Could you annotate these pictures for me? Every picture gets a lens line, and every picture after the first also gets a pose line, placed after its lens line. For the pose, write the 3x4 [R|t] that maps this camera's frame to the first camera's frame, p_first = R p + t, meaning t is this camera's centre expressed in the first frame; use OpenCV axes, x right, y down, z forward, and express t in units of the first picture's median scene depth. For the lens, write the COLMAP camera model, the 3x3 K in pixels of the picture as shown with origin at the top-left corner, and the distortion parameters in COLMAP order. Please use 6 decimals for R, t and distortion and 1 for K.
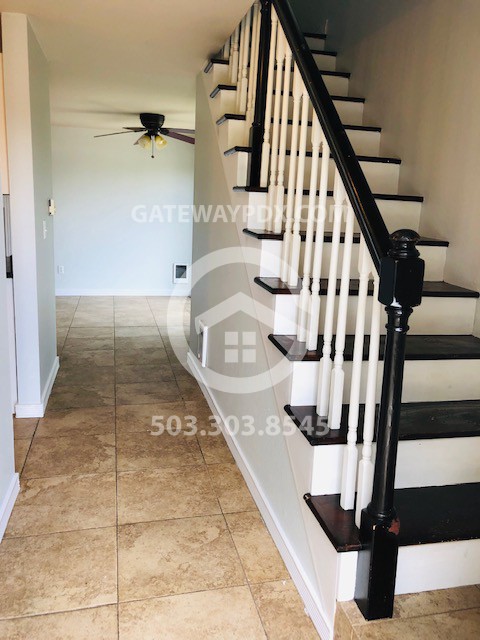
lens RADIAL K [[520.4, 0, 240.0], [0, 520.4, 320.0], [0, 0, 1]] dist [-0.001664, -0.000936]
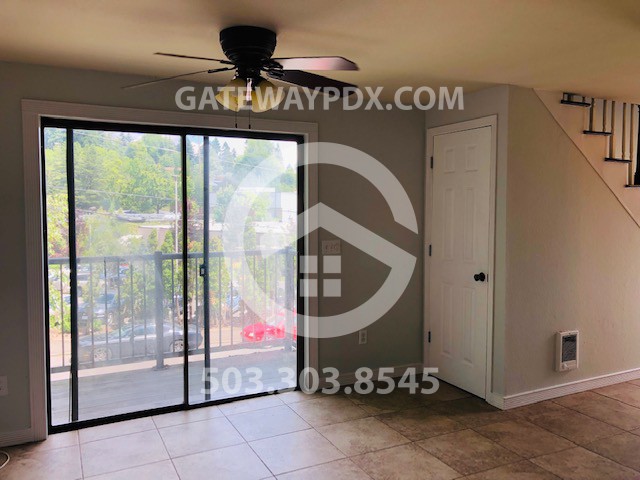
lens RADIAL K [[520.4, 0, 320.0], [0, 520.4, 240.0], [0, 0, 1]] dist [-0.001664, -0.000936]
pose [[-0.239296, -0.094344, 0.966352, -0.737136], [0.175313, 0.974712, 0.138573, -0.318331], [-0.954988, 0.202575, -0.216705, 1.280251]]
